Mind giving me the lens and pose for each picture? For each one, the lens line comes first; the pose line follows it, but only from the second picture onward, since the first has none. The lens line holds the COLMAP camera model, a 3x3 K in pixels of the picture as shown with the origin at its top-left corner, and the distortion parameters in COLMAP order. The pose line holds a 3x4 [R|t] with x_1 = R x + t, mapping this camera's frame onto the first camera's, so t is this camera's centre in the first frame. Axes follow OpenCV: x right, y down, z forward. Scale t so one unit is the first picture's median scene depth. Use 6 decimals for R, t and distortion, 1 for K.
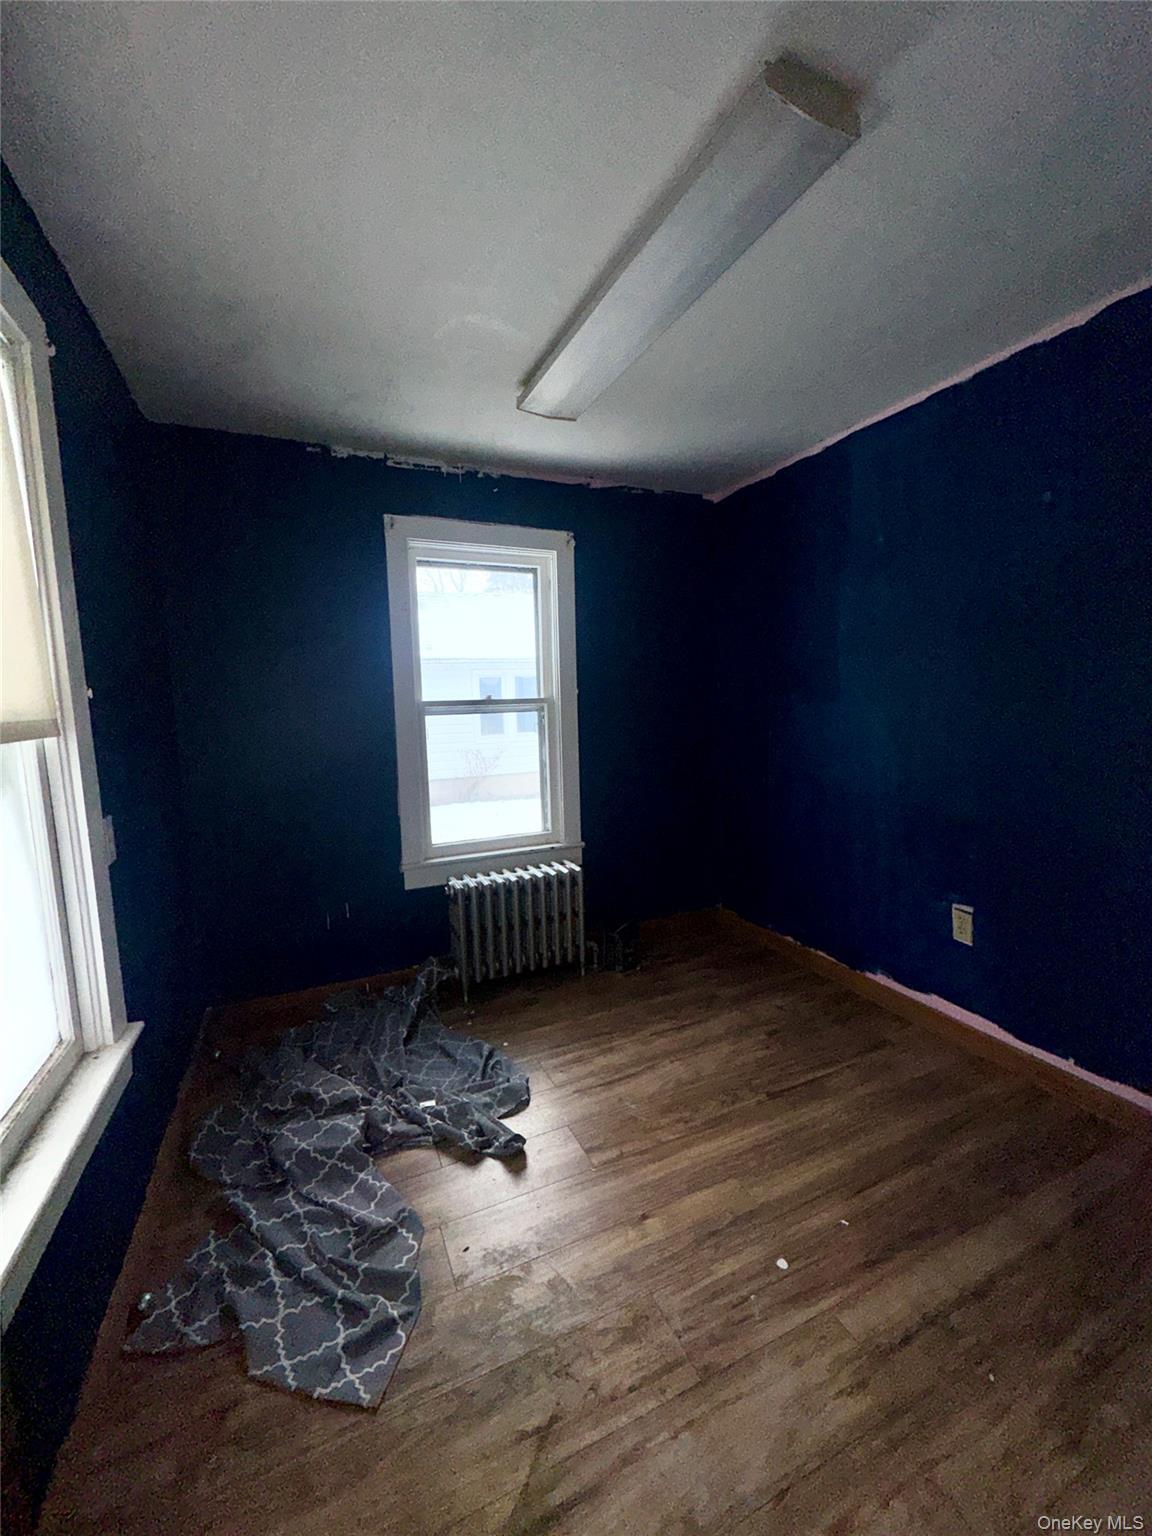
lens RADIAL K [[612.9, 0, 576.0], [0, 612.9, 768.0], [0, 0, 1]] dist [-0.002613, -0.000655]
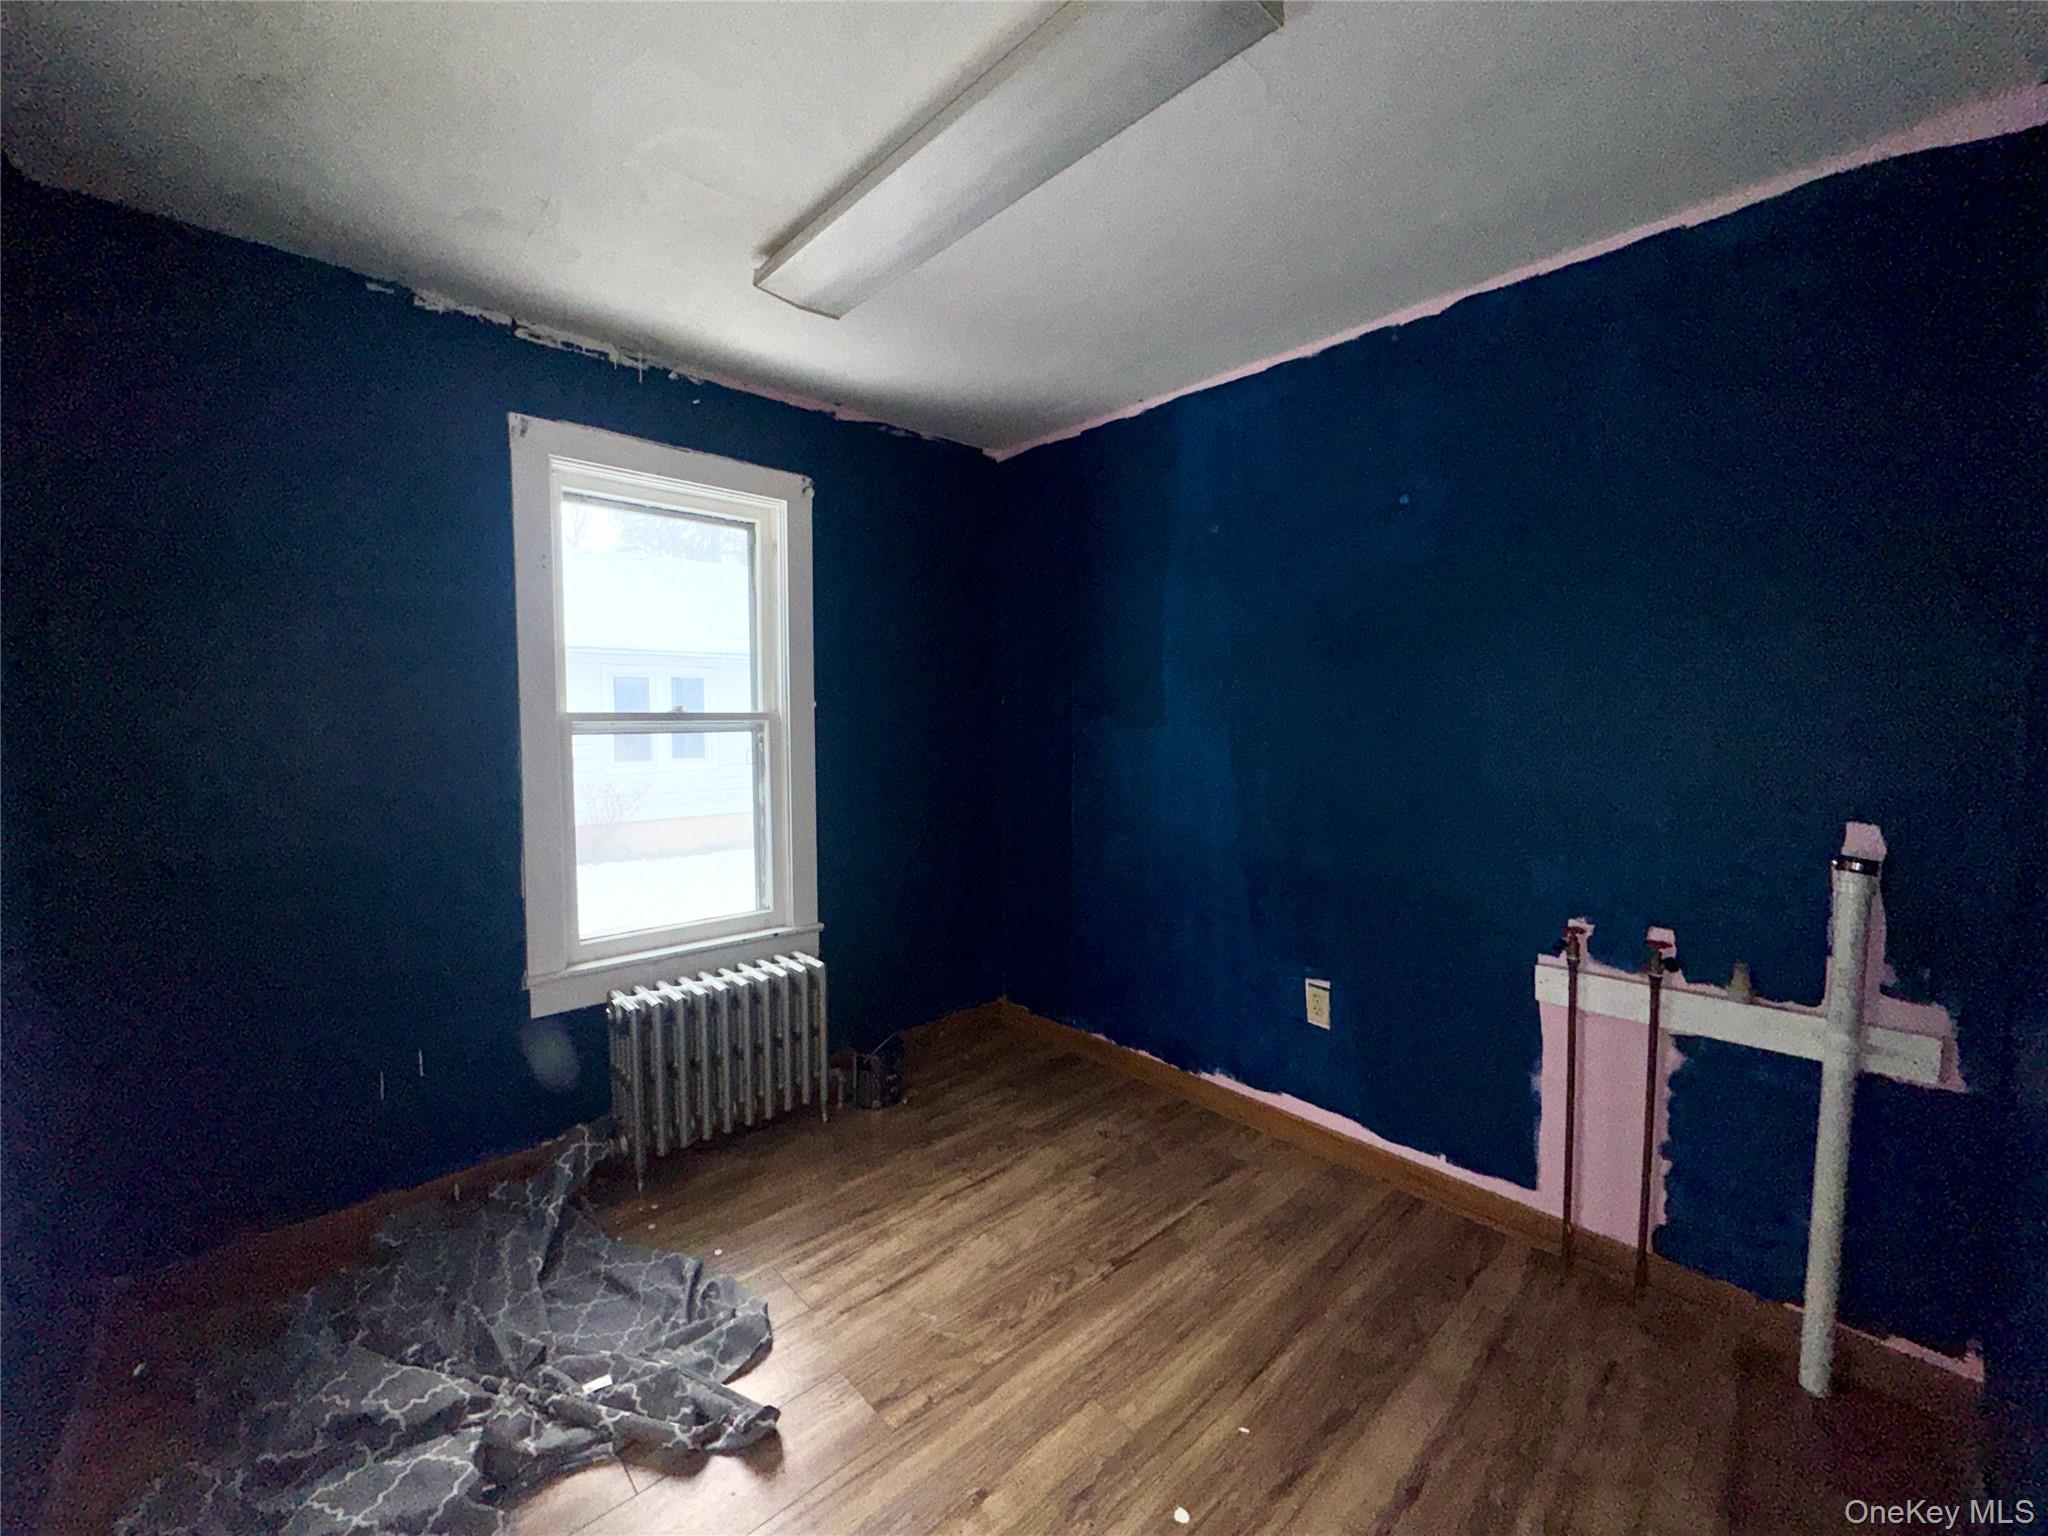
lens RADIAL K [[817.3, 0, 1021.8], [0, 817.3, 768.8], [0, 0, 1]] dist [-0.002613, -0.000655]
pose [[0.948113, 0.006869, 0.317858, -0.090285], [0.007948, 0.998942, -0.045293, -0.011511], [-0.317833, 0.045470, 0.947056, 0.072676]]
